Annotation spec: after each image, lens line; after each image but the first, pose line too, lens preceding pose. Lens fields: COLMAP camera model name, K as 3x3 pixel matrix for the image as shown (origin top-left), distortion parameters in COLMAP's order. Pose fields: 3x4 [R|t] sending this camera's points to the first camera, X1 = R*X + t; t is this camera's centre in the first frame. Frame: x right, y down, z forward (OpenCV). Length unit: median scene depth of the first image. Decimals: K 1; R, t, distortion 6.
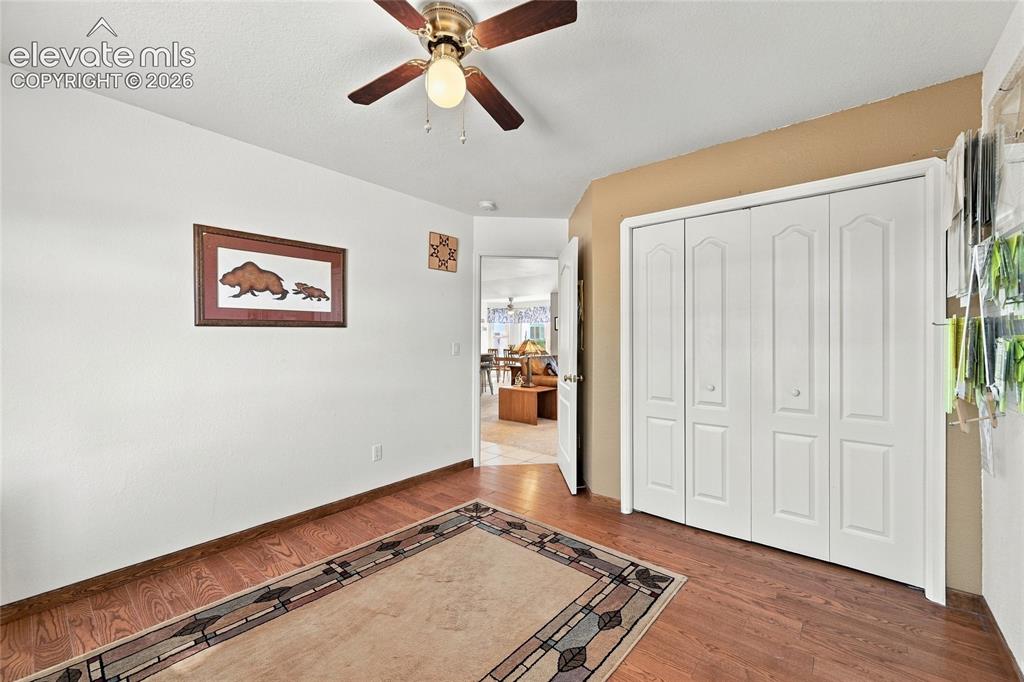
lens RADIAL K [[404.4, 0, 512.0], [0, 404.4, 341.0], [0, 0, 1]] dist [0.000225, 0.000043]
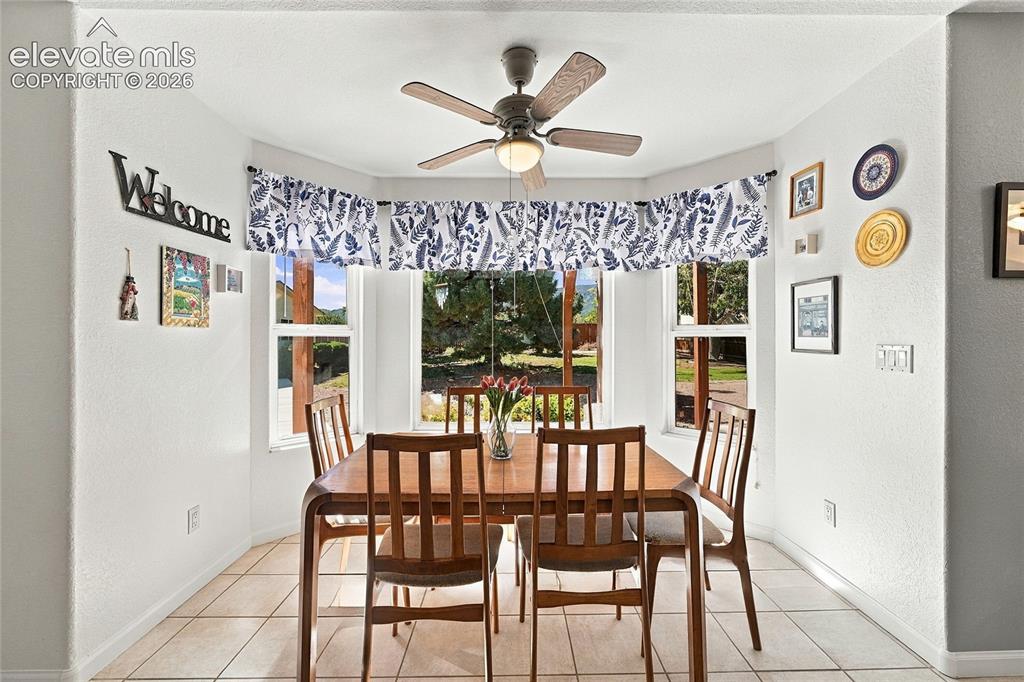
lens RADIAL K [[404.4, 0, 512.0], [0, 404.4, 341.0], [0, 0, 1]] dist [0.000225, 0.000043]
pose [[0.752303, -0.003485, 0.658808, -0.101431], [0.003148, 0.999994, 0.001695, -0.005689], [-0.658810, 0.000799, 0.752309, 0.896939]]
